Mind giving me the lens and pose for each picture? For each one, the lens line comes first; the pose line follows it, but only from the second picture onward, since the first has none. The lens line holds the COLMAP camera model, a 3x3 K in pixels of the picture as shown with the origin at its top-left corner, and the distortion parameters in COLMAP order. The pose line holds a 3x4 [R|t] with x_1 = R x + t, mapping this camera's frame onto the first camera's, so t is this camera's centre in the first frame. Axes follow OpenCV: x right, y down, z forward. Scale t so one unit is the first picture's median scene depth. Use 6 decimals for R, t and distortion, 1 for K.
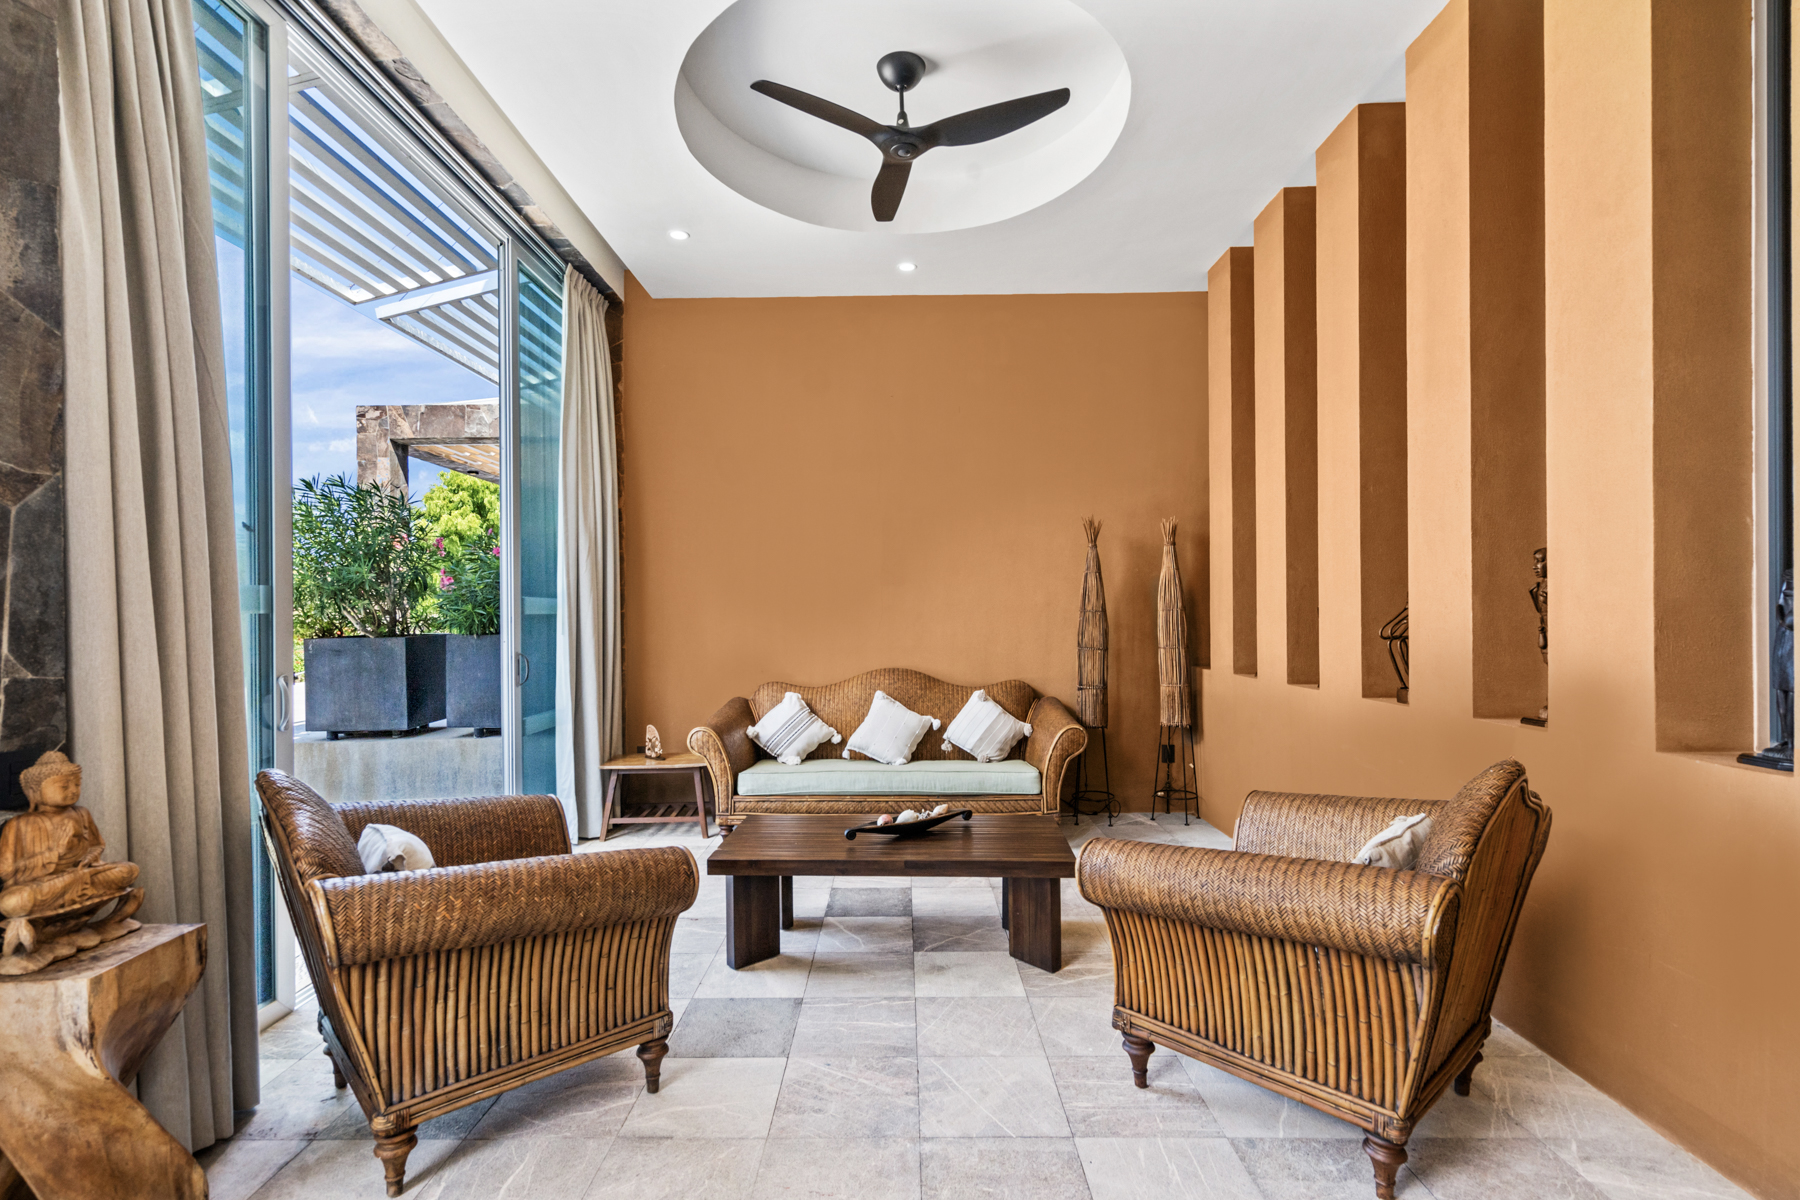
lens RADIAL K [[827.0, 0, 898.2], [0, 827.0, 612.7], [0, 0, 1]] dist [0.003030, 0.000401]
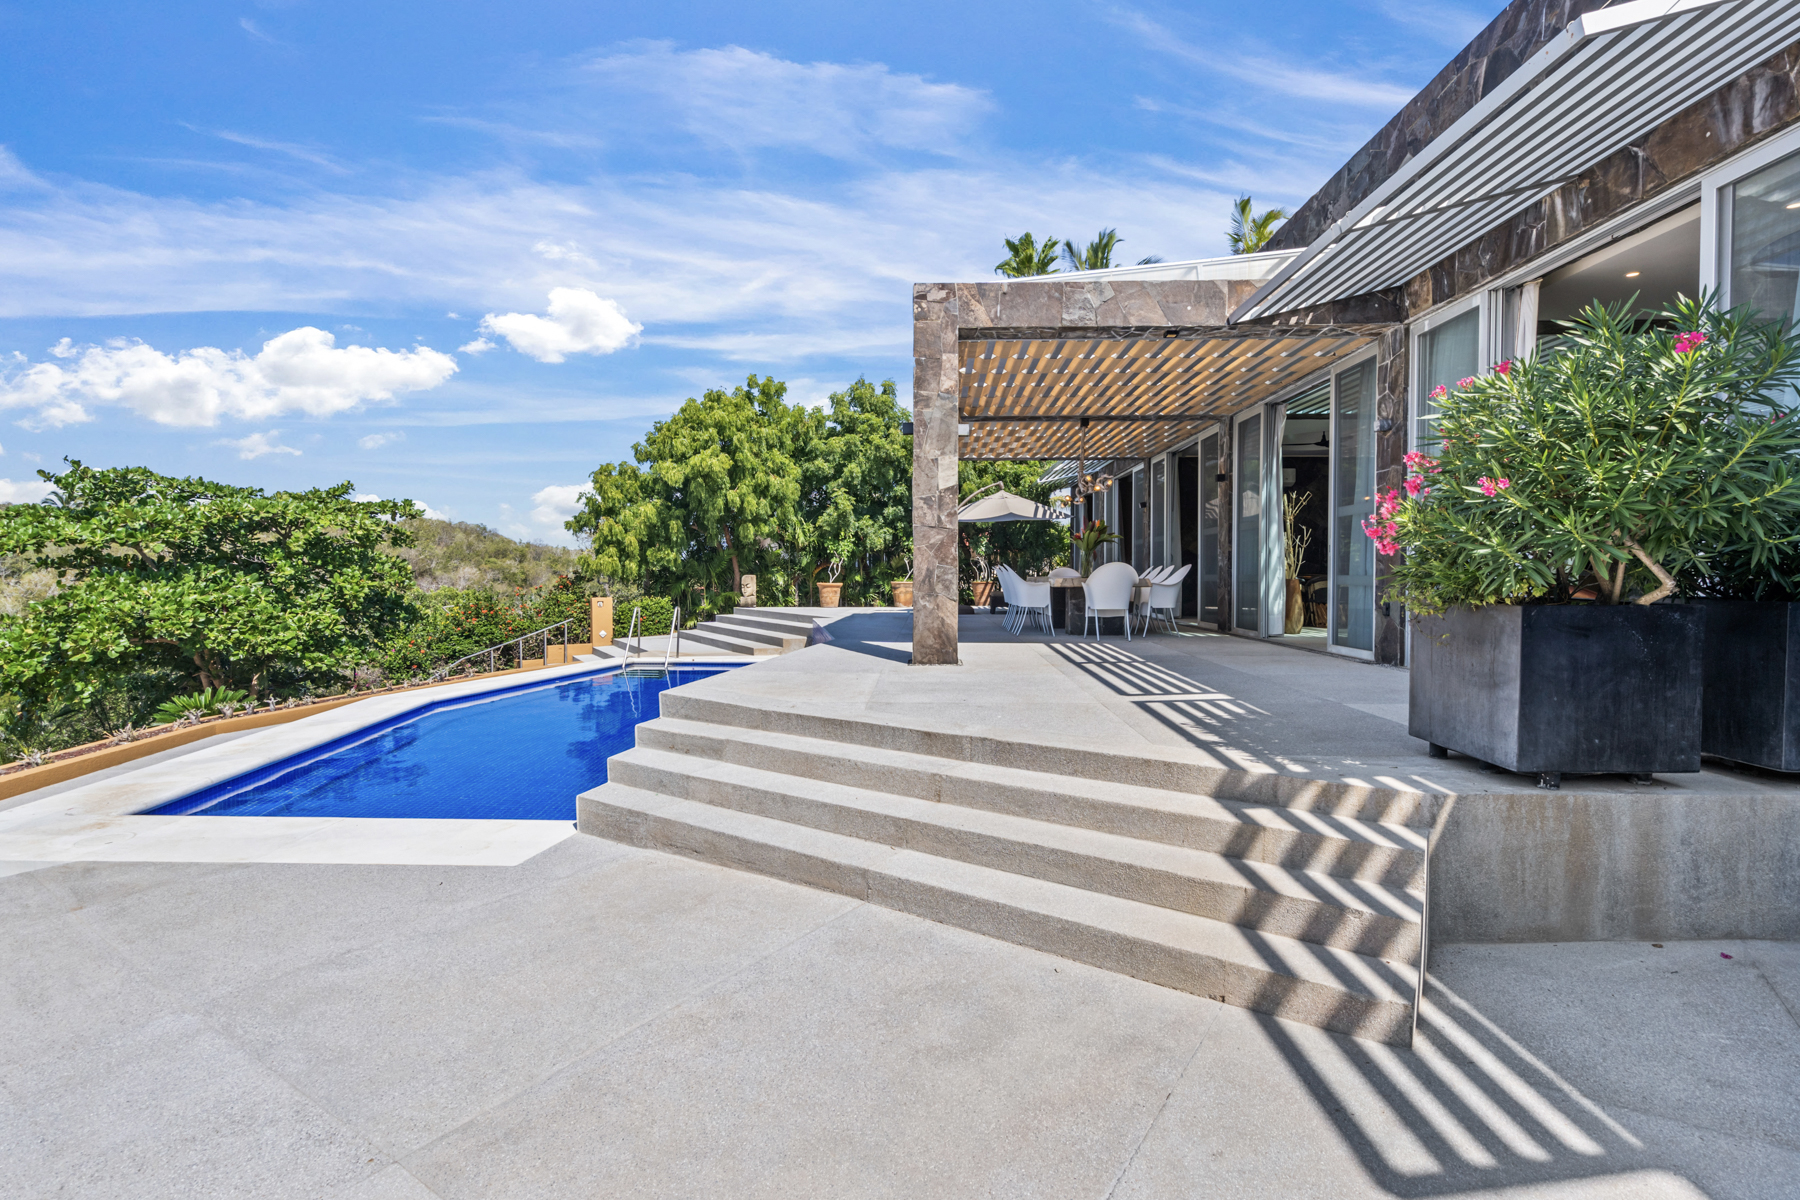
lens RADIAL K [[828.9, 0, 901.1], [0, 828.9, 580.6], [0, 0, 1]] dist [0.003505, 0.000547]
pose [[0.999416, 0.012803, -0.031696, -0.640297], [-0.012389, 0.999836, 0.013226, 0.007631], [0.031861, -0.012826, 0.999410, 0.250711]]
